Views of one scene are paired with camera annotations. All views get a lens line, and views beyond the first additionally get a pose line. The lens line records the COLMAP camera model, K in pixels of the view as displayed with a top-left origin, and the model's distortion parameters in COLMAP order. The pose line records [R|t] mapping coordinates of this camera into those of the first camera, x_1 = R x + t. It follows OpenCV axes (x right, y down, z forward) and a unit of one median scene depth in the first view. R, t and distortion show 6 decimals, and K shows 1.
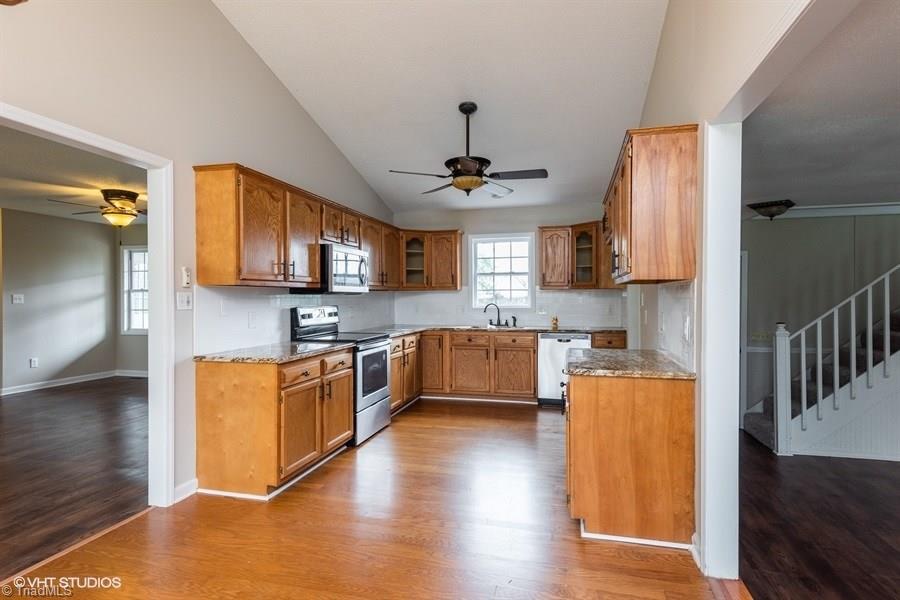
lens RADIAL K [[469.5, 0, 450.0], [0, 469.5, 300.0], [0, 0, 1]] dist [0.004263, 0.000939]
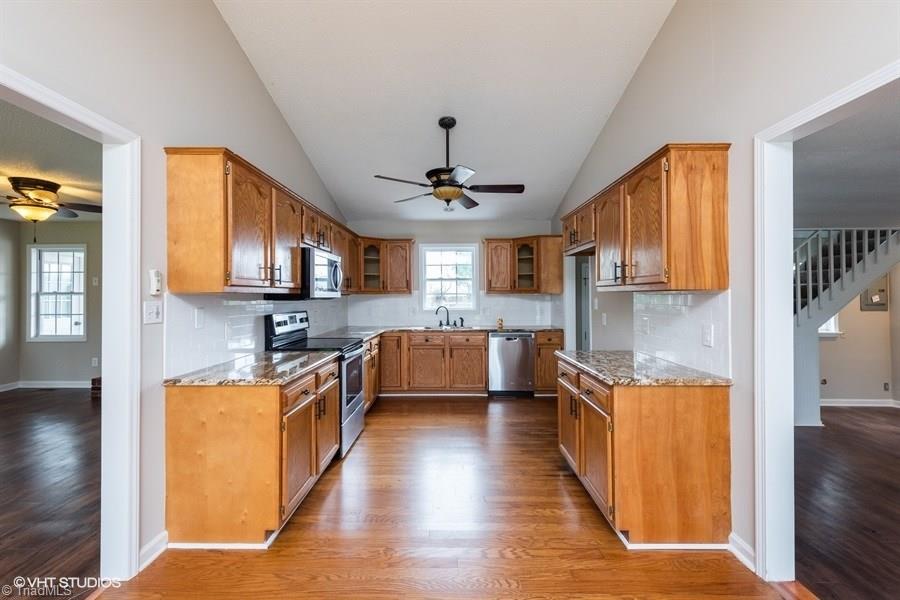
lens RADIAL K [[380.3, 0, 445.0], [0, 380.3, 293.5], [0, 0, 1]] dist [0.001768, -0.000243]
pose [[0.971664, 0.001103, 0.236364, -0.197672], [0.002253, 0.999900, -0.013932, -0.016913], [-0.236356, 0.014070, 0.971565, 0.211352]]
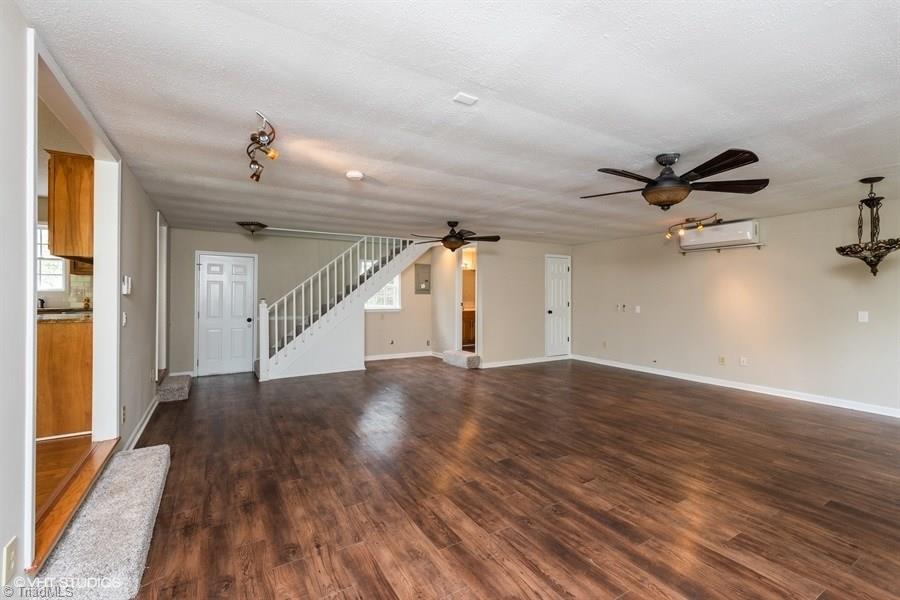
lens RADIAL K [[380.3, 0, 445.0], [0, 380.3, 293.5], [0, 0, 1]] dist [0.001768, -0.000243]
pose [[0.693898, 0.005754, 0.720050, 0.264392], [0.004366, 0.999916, -0.012198, 0.062936], [-0.720060, 0.011608, 0.693815, -0.453984]]
